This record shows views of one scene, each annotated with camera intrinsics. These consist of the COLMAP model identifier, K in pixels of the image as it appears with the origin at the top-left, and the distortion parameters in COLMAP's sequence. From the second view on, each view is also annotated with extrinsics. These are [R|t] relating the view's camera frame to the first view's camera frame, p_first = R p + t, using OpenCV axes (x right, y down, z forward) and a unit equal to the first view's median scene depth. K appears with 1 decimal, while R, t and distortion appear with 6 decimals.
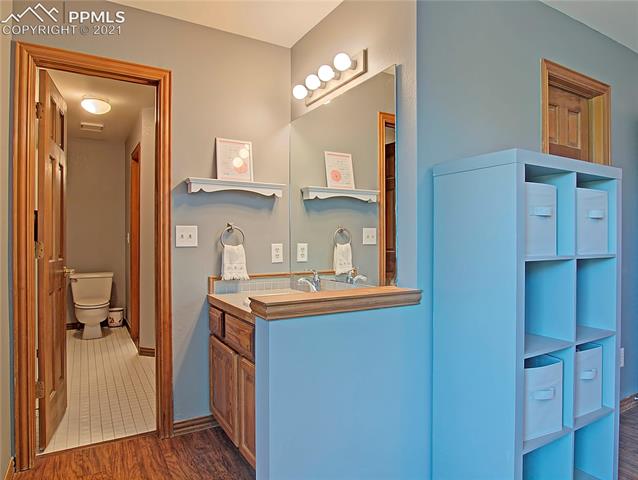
lens RADIAL K [[409.1, 0, 316.8], [0, 409.1, 244.2], [0, 0, 1]] dist [-0.029675, -0.000812]
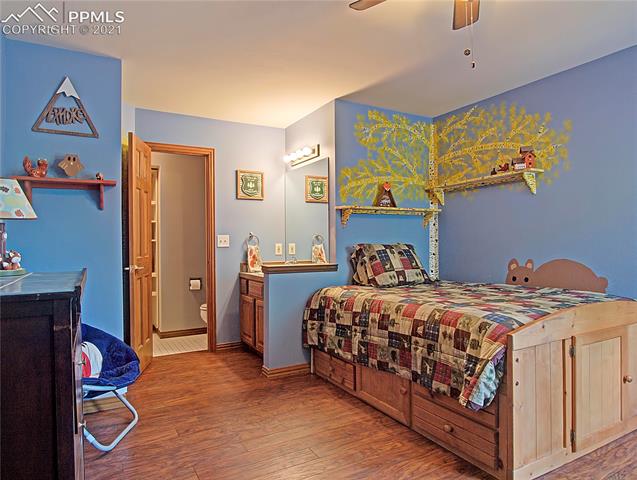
lens RADIAL K [[408.4, 0, 316.3], [0, 408.4, 244.2], [0, 0, 1]] dist [-0.029675, -0.000812]
pose [[0.998862, -0.008720, -0.046901, 0.189973], [0.008665, 0.999962, -0.001378, 0.005237], [0.046911, 0.000970, 0.998899, -0.927550]]
